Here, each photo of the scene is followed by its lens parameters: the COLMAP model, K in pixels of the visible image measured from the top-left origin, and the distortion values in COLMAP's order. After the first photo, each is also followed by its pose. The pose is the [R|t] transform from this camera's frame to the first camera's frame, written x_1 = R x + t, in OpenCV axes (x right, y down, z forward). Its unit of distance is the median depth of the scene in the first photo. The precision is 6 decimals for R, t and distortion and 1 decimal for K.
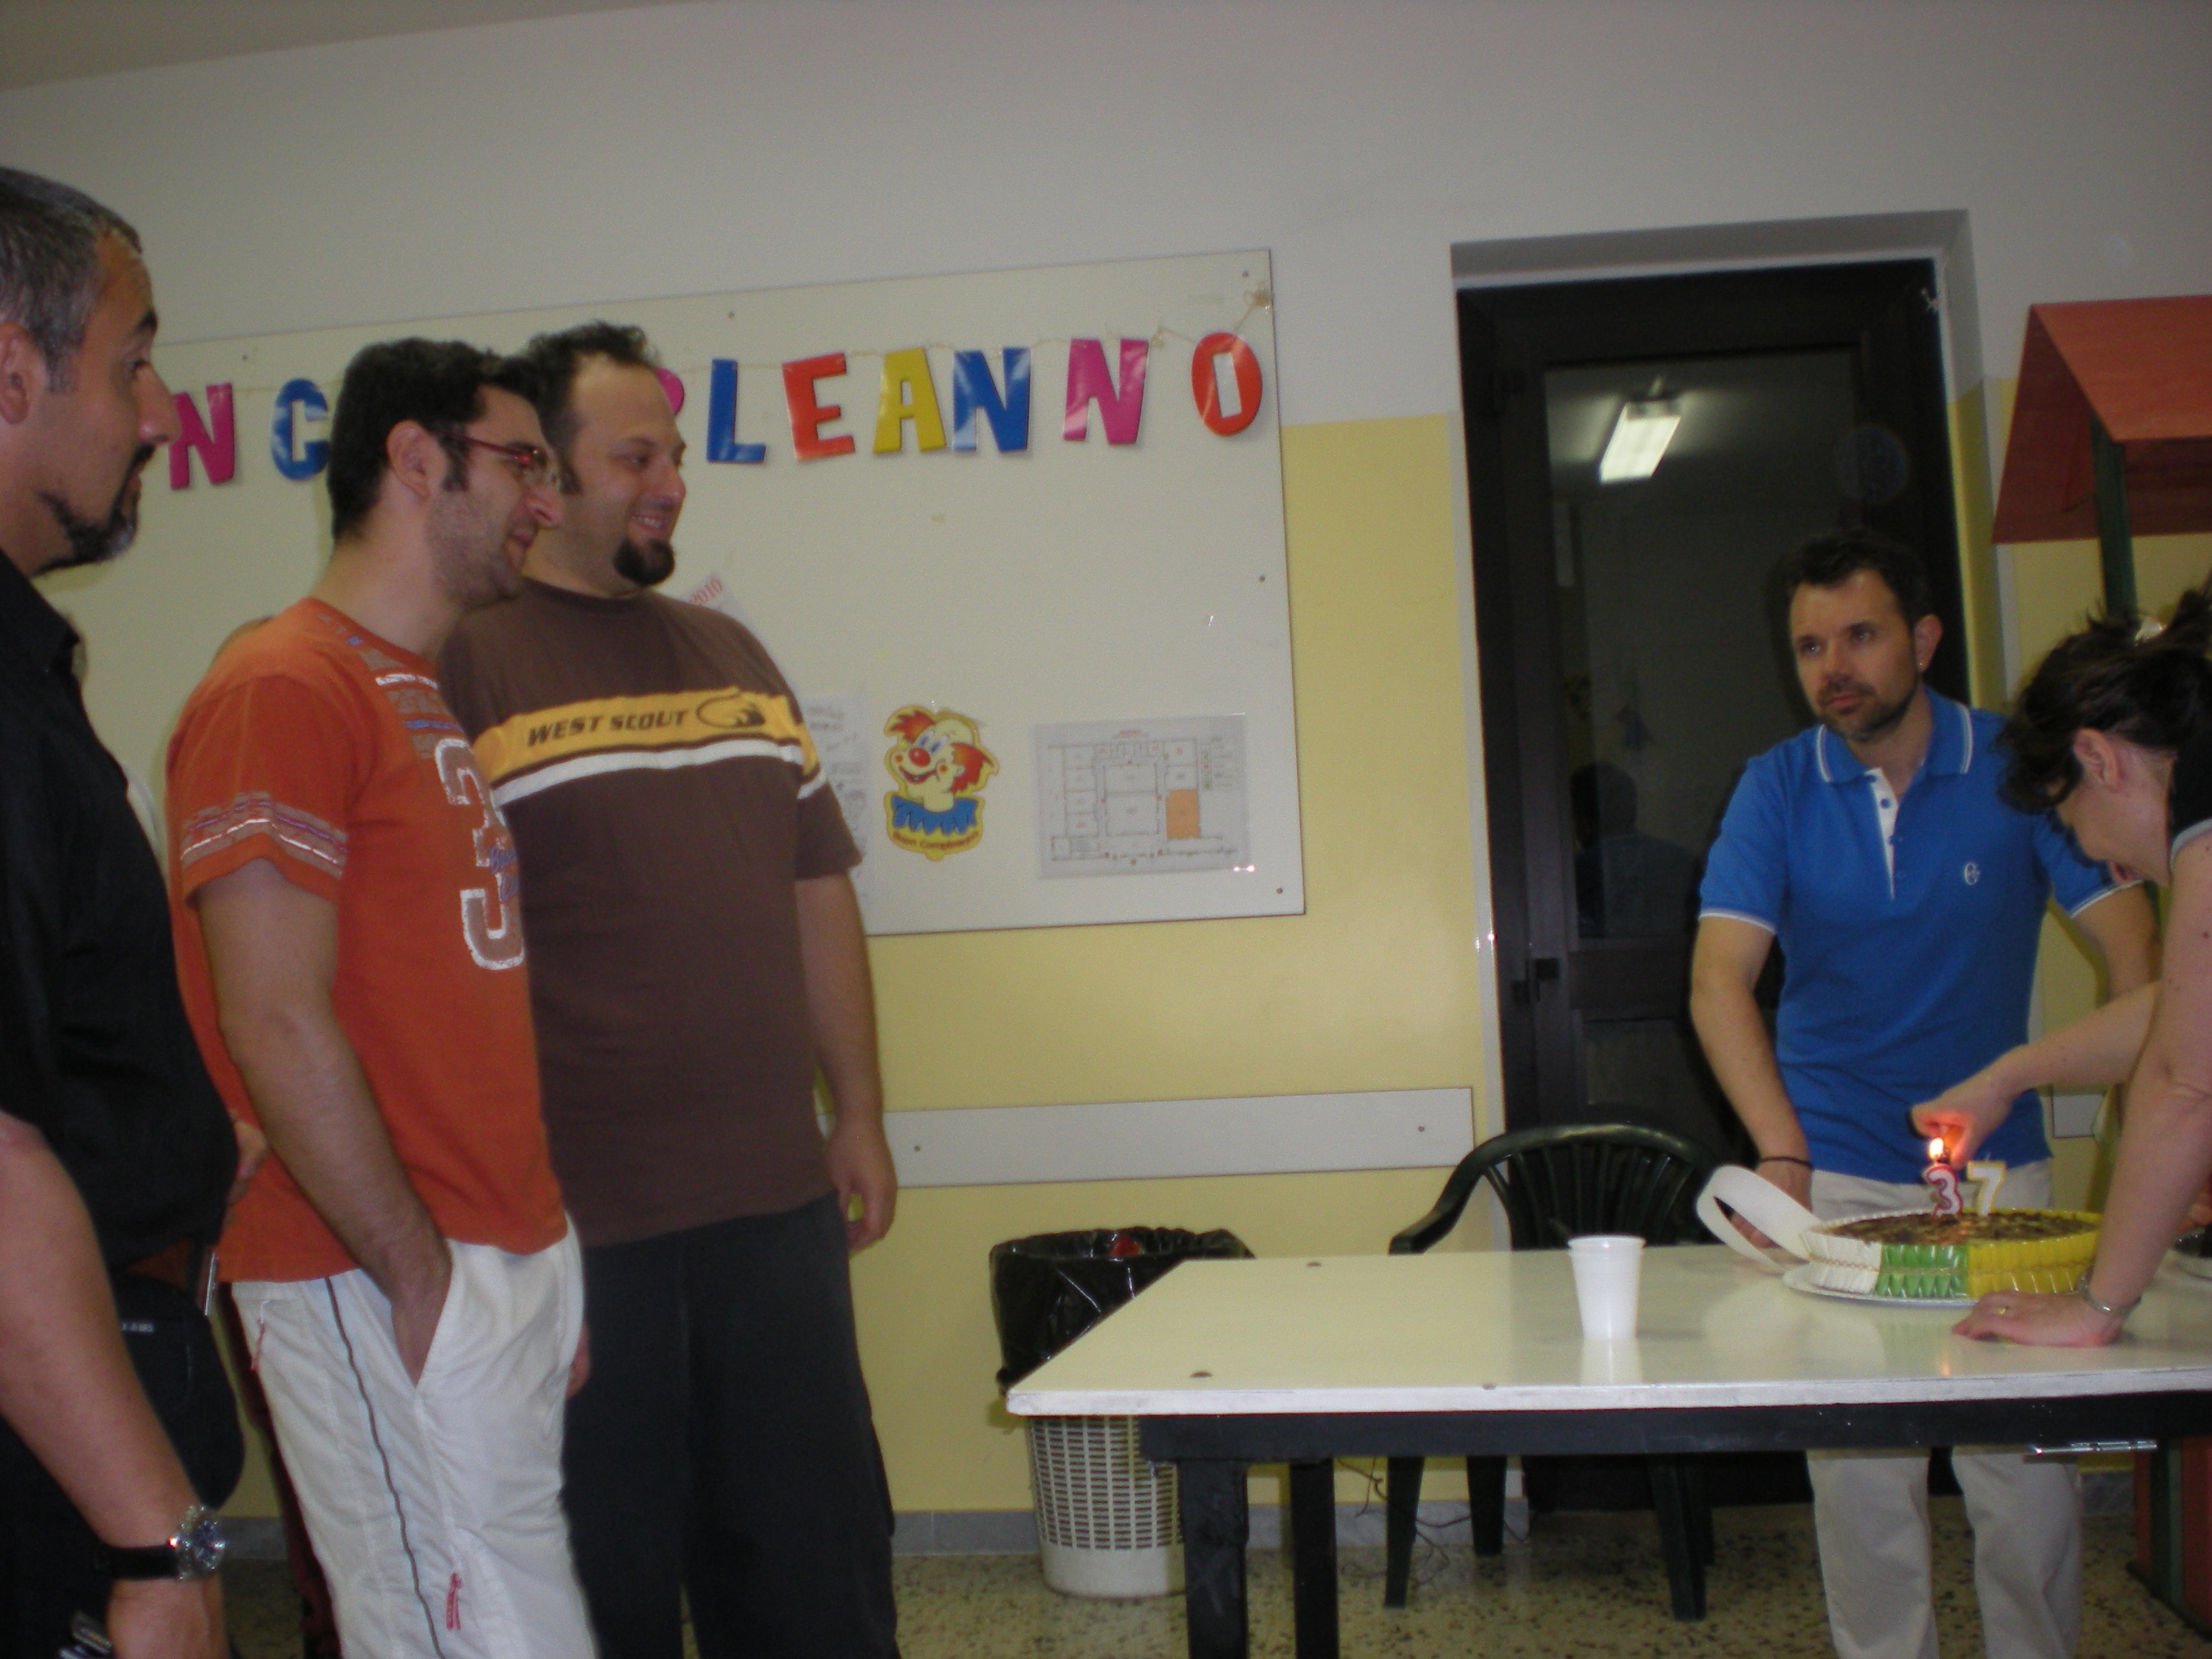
lens RADIAL K [[2529.9, 0, 1174.0], [0, 2529.9, 875.6], [0, 0, 1]] dist [-0.065471, -0.206906]
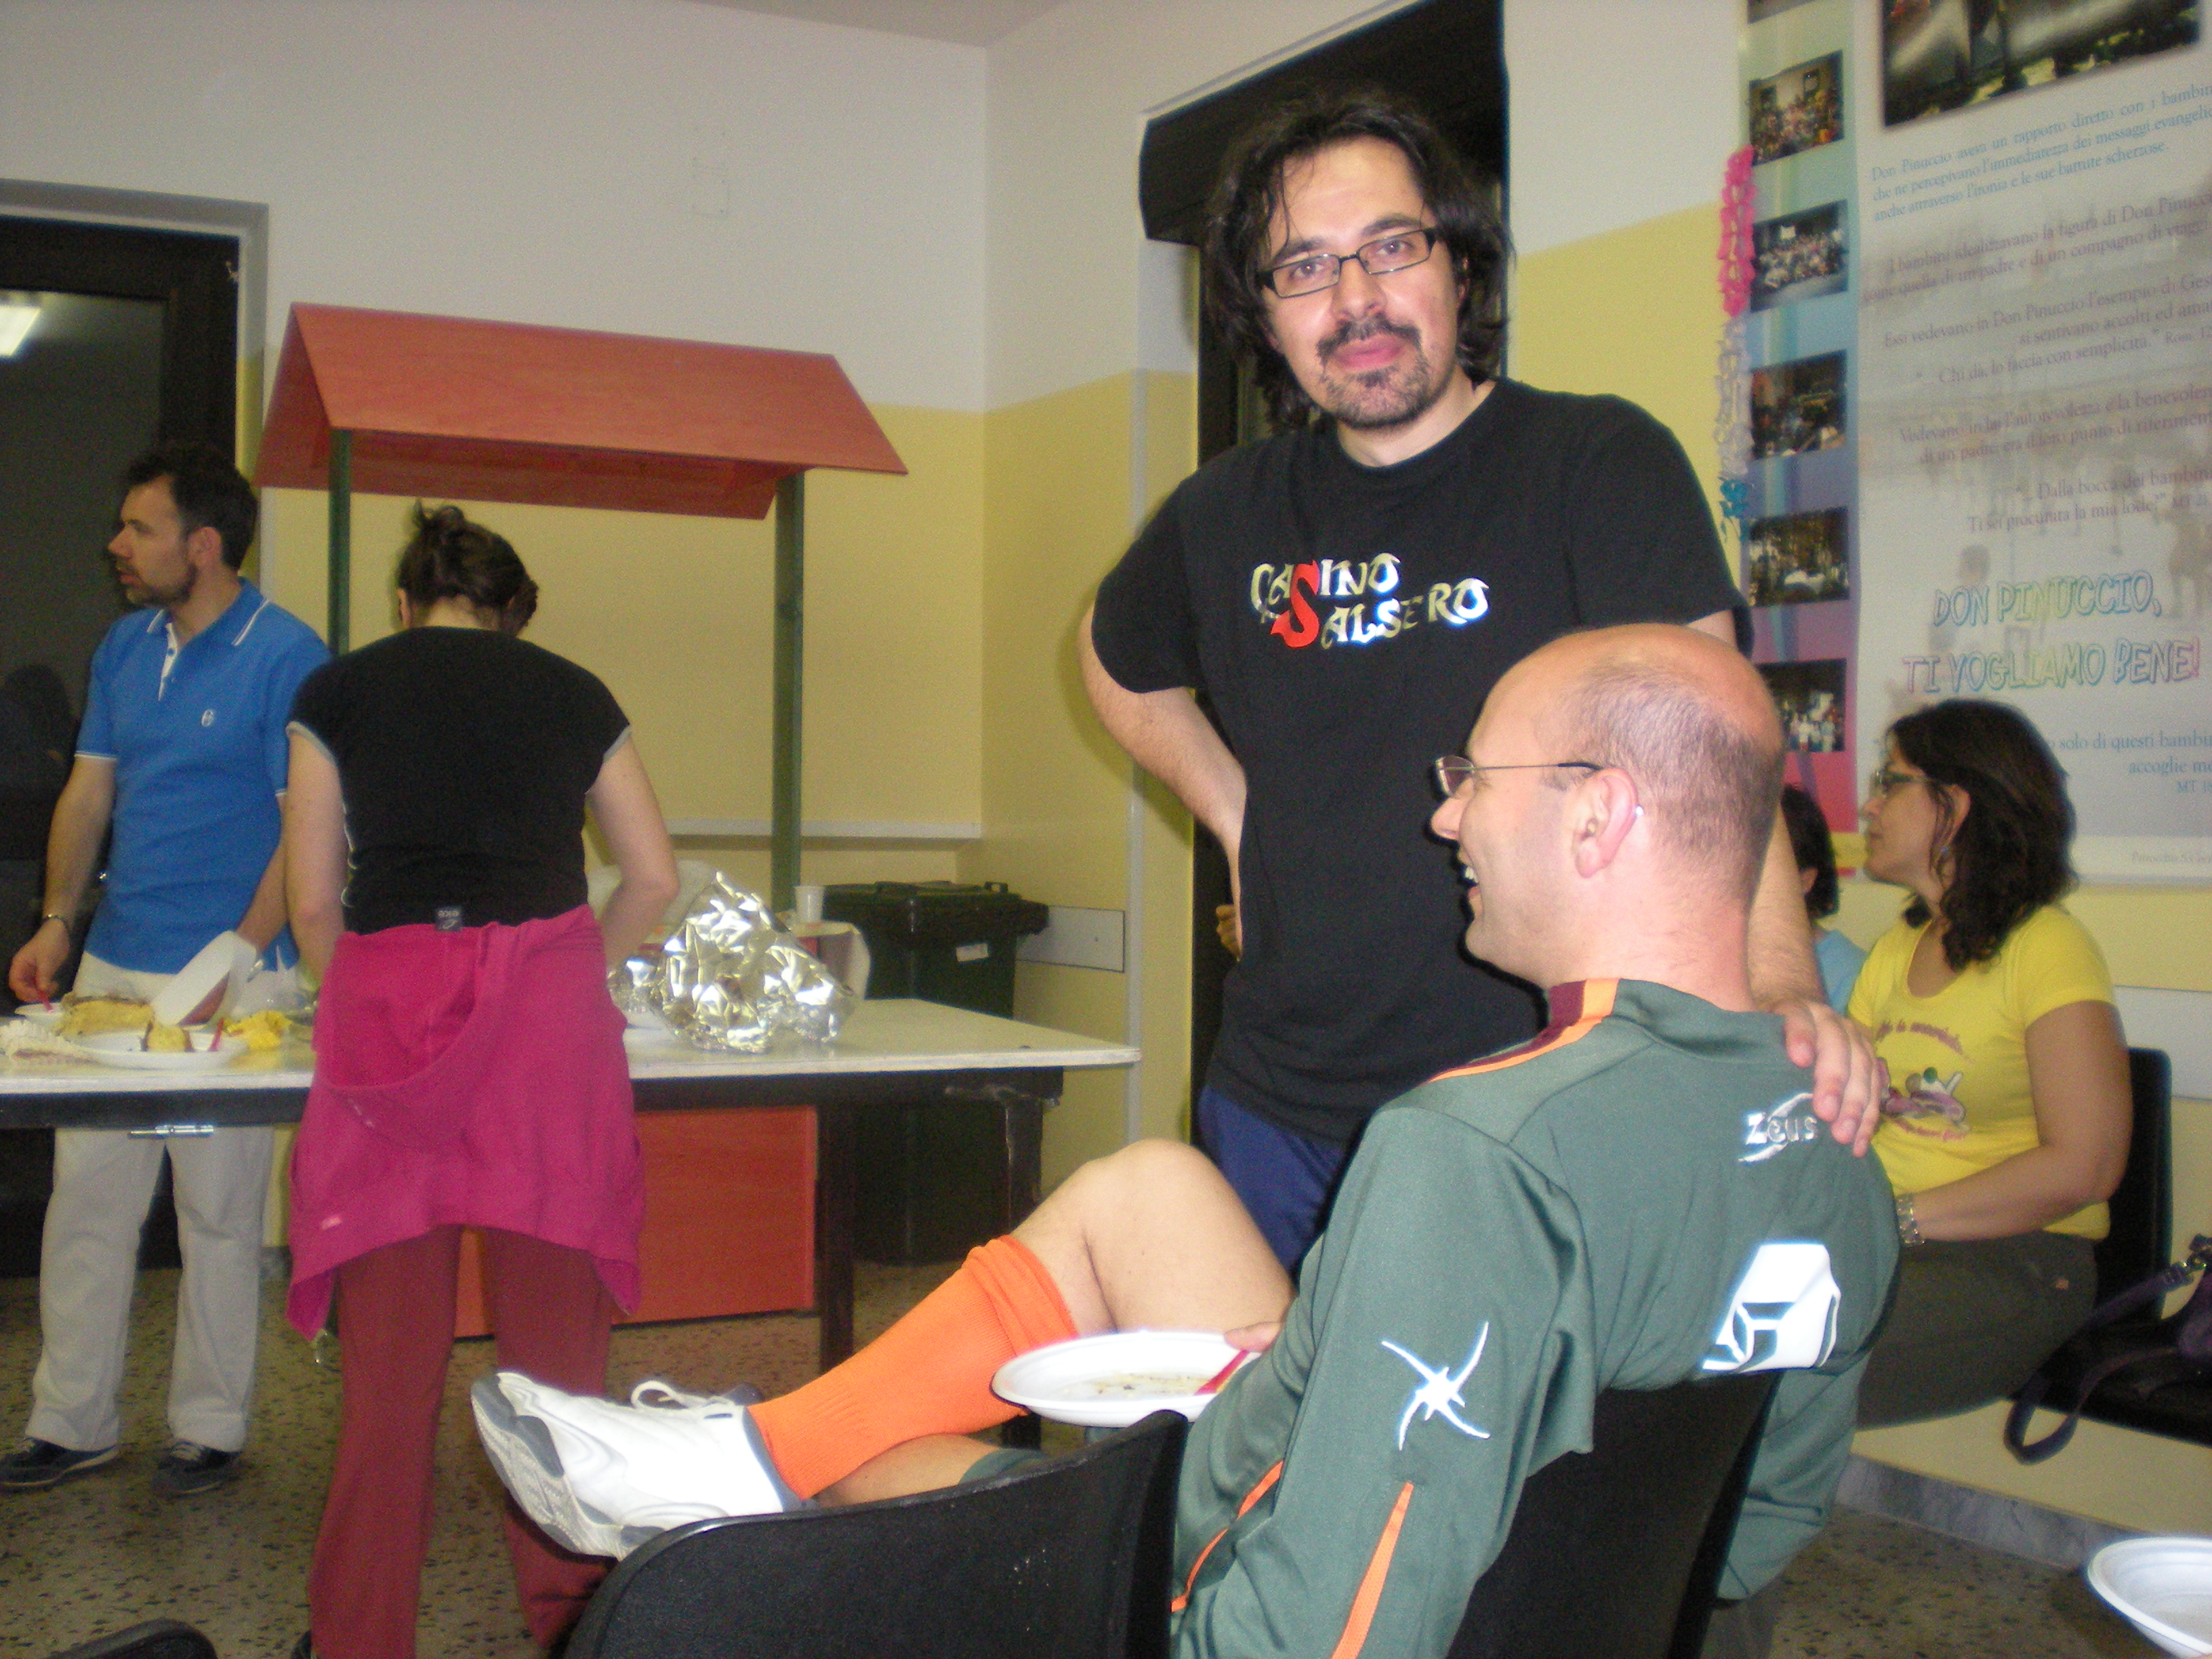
lens RADIAL K [[2514.0, 0, 1180.9], [0, 2514.0, 885.4], [0, 0, 1]] dist [-0.066748, -0.167500]
pose [[0.803345, 0.048281, 0.593554, -0.018205], [-0.077375, 0.996722, 0.023649, -0.001145], [-0.590466, -0.064924, 0.804447, -0.254438]]
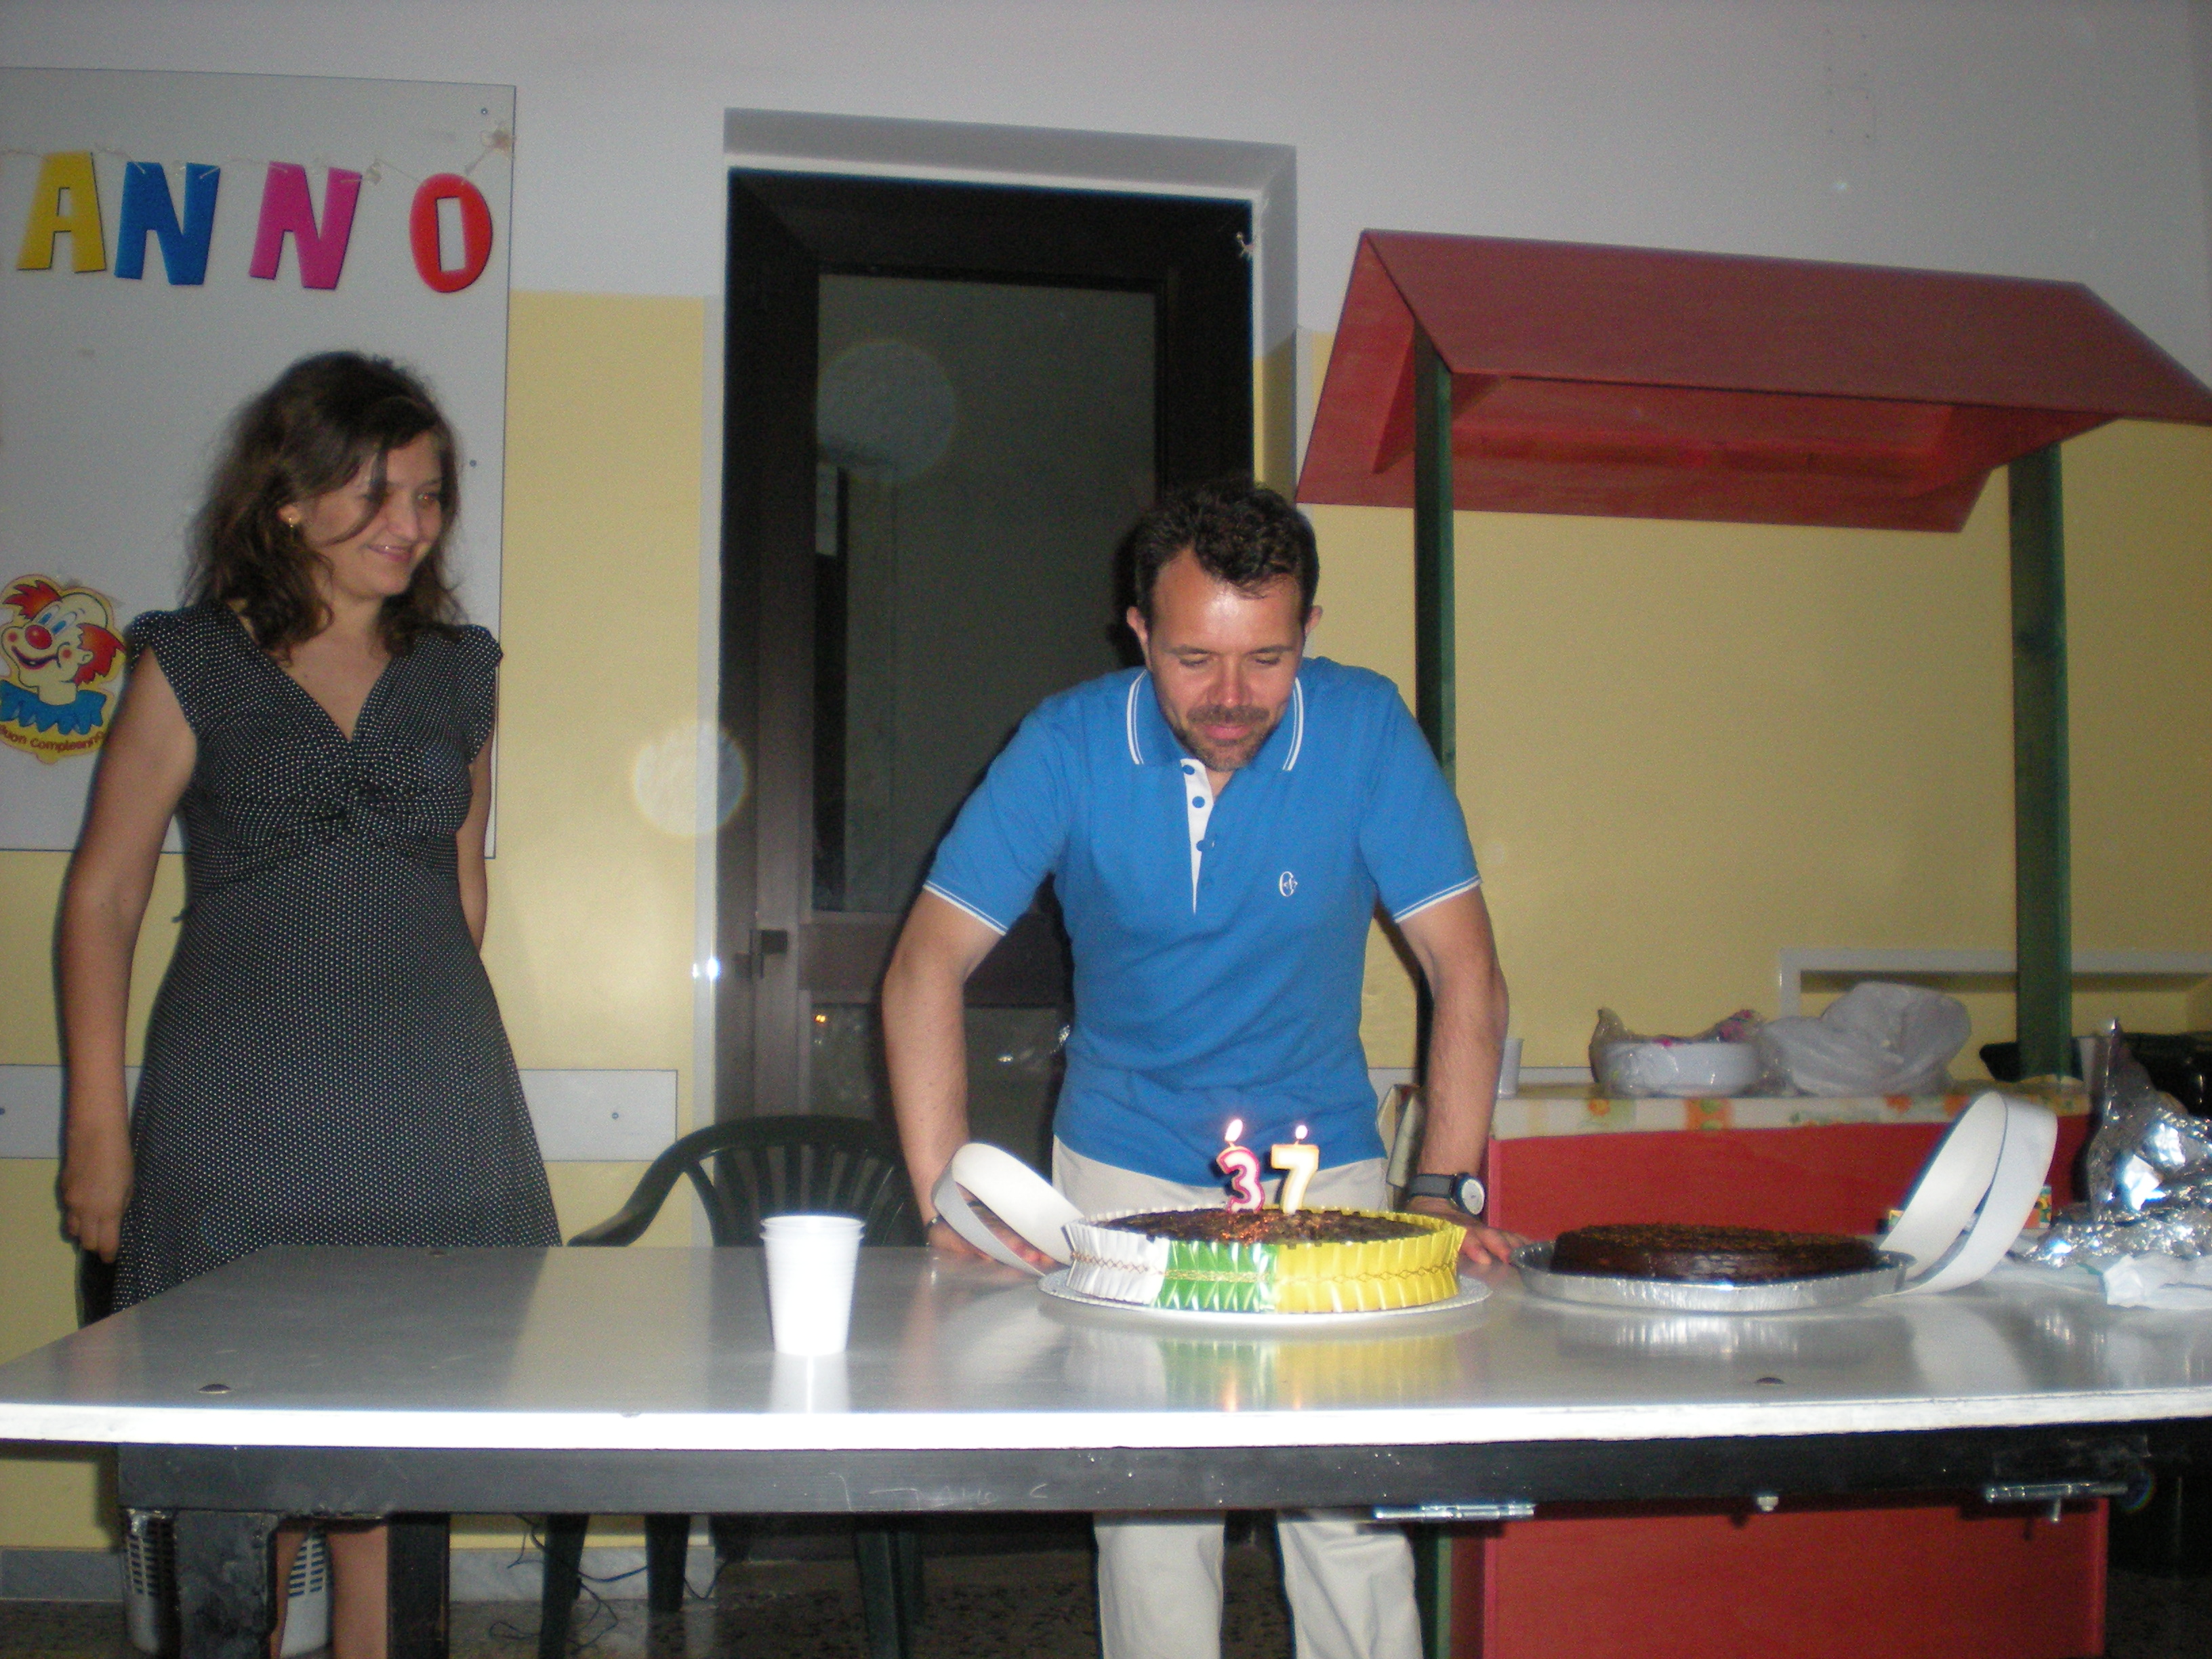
lens RADIAL K [[2529.9, 0, 1174.0], [0, 2529.9, 875.6], [0, 0, 1]] dist [-0.065471, -0.206906]
pose [[0.954161, 0.067683, 0.291540, 0.024670], [-0.063772, 0.997701, -0.022910, 0.026938], [-0.292420, 0.003268, 0.956284, 0.129993]]
